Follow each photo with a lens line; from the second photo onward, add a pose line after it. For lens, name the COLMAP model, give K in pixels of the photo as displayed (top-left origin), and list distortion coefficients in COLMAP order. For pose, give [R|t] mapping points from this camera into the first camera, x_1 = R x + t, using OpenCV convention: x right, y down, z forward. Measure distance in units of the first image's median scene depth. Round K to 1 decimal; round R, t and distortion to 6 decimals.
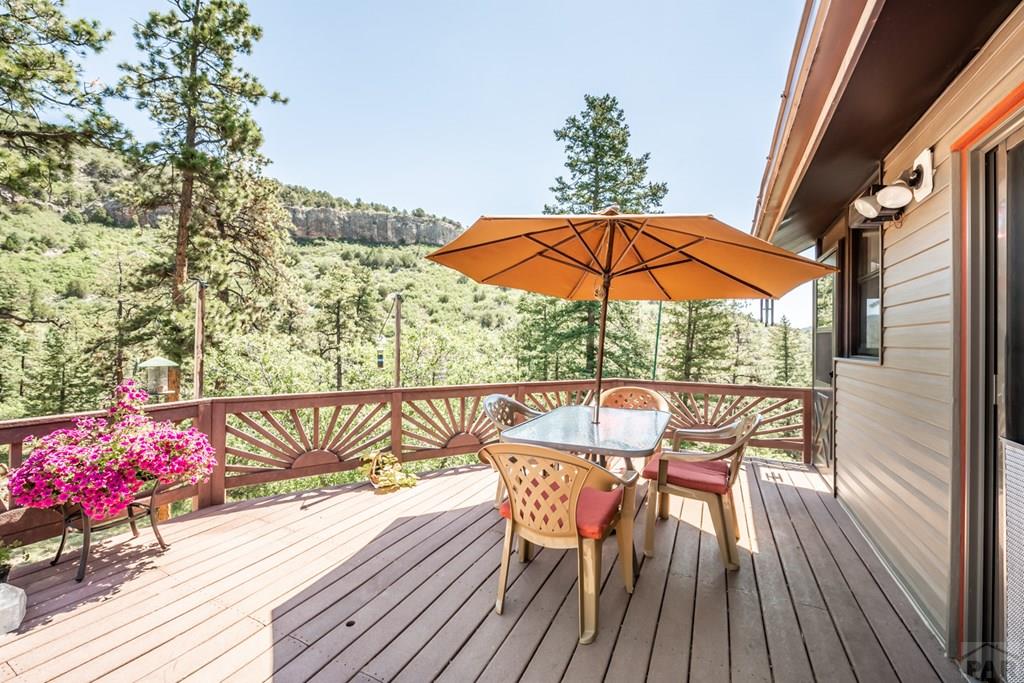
lens RADIAL K [[402.9, 0, 513.6], [0, 402.9, 342.8], [0, 0, 1]] dist [-0.003651, -0.000807]
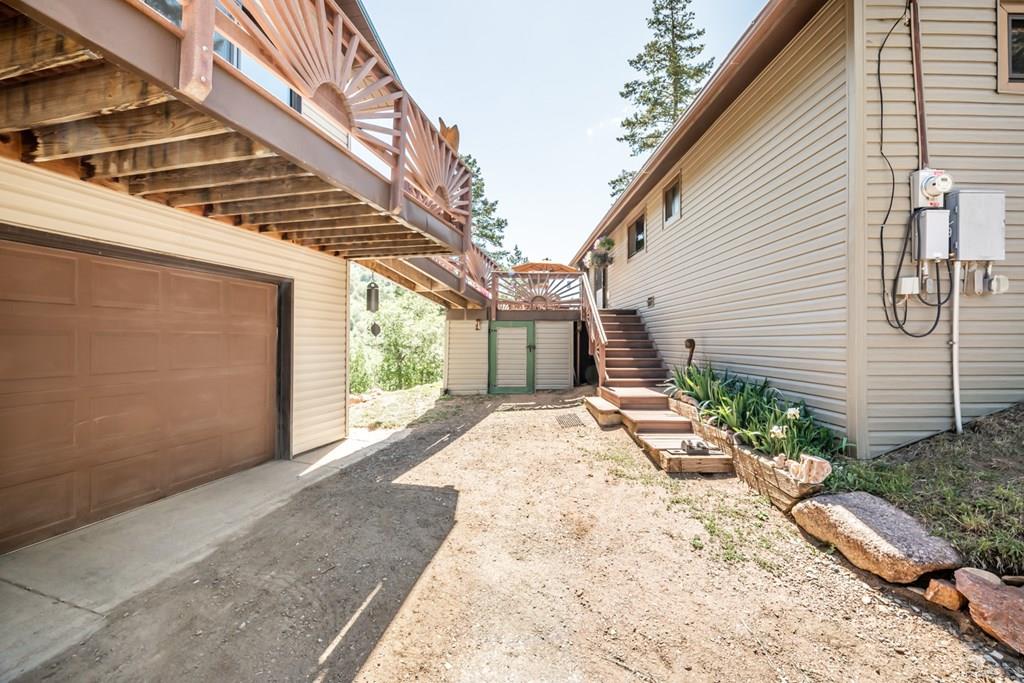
lens RADIAL K [[402.9, 0, 514.2], [0, 402.9, 341.6], [0, 0, 1]] dist [-0.003651, -0.000807]
pose [[0.887863, -0.008177, 0.460035, -0.322646], [0.005661, 0.999961, 0.006847, 0.083470], [-0.460073, -0.003475, 0.887874, -0.434729]]
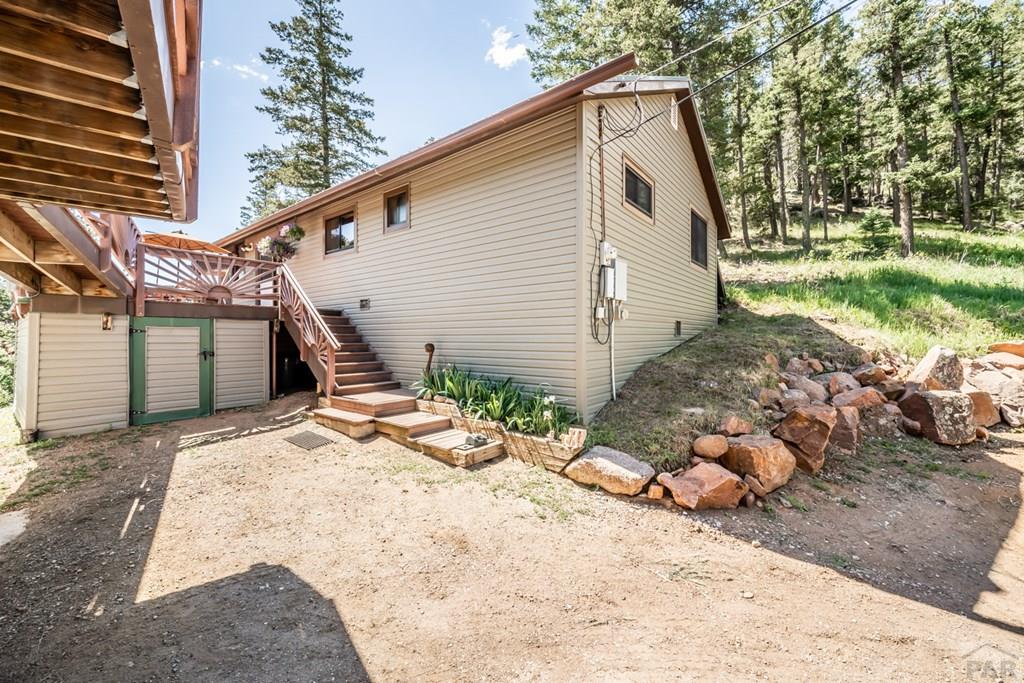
lens RADIAL K [[402.9, 0, 511.4], [0, 402.9, 340.3], [0, 0, 1]] dist [-0.003651, -0.000807]
pose [[0.200307, -0.013853, 0.979635, -0.370547], [0.001029, 0.999902, 0.013929, 0.077781], [-0.979733, -0.001782, 0.200302, -0.366397]]
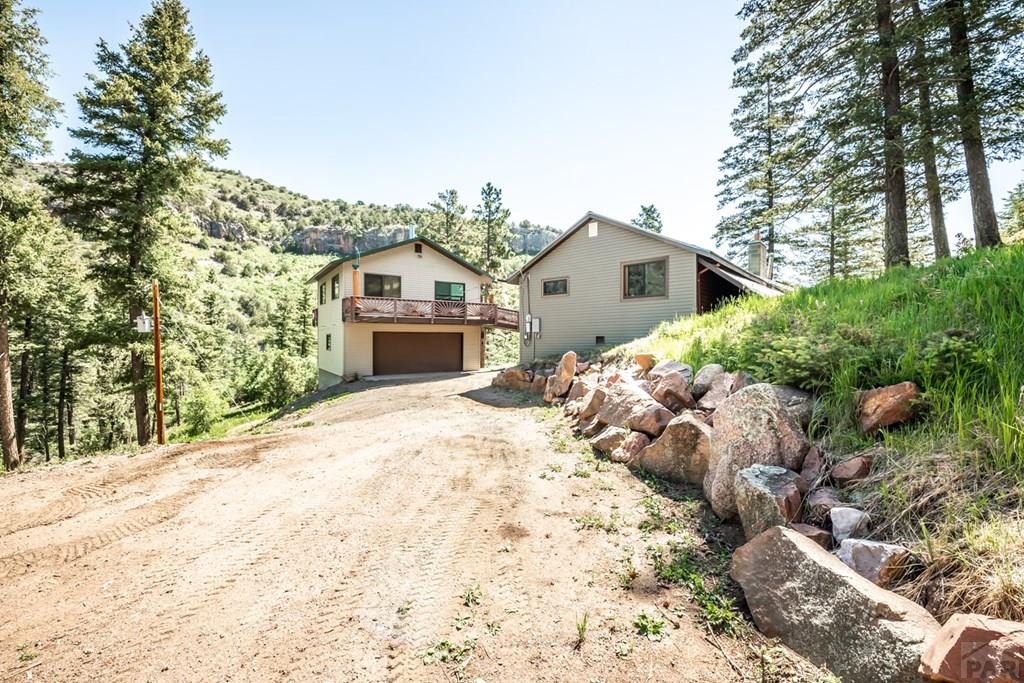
lens RADIAL K [[402.9, 0, 511.7], [0, 402.9, 342.9], [0, 0, 1]] dist [-0.003651, -0.000807]
pose [[0.968914, -0.006266, -0.247317, 0.042790], [0.006829, 0.999976, 0.001419, 0.075027], [0.247302, -0.003064, 0.968934, -1.140335]]
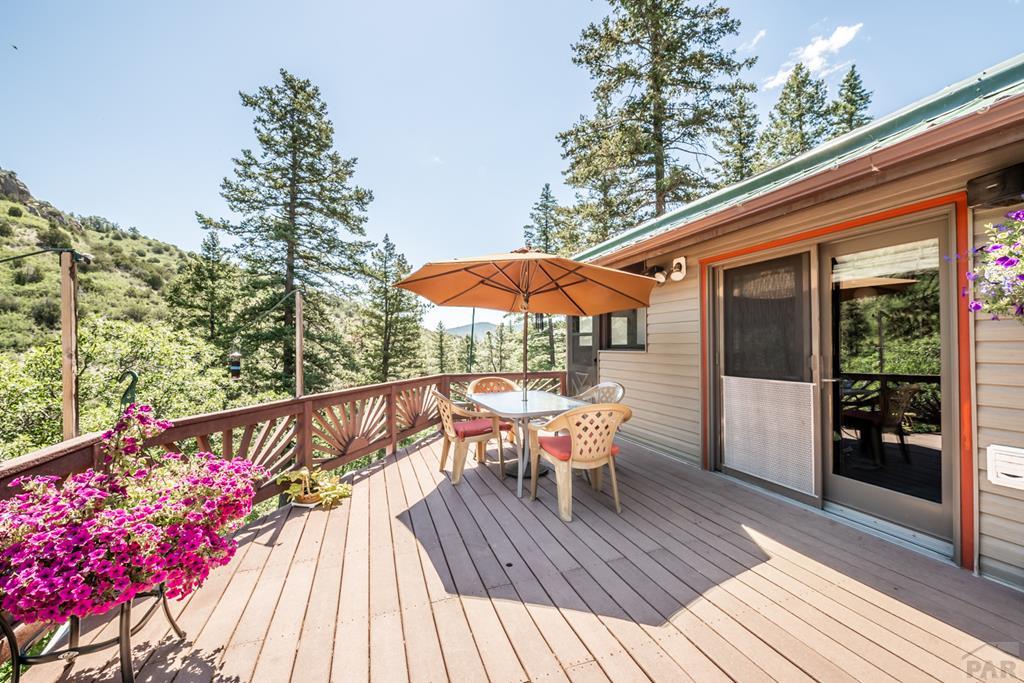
lens RADIAL K [[402.9, 0, 519.0], [0, 402.9, 340.4], [0, 0, 1]] dist [-0.003651, -0.000807]
pose [[0.685445, -0.002748, 0.728120, -0.110077], [0.010510, 0.999926, -0.006120, 0.000110], [-0.728049, 0.011847, 0.685423, 0.008723]]
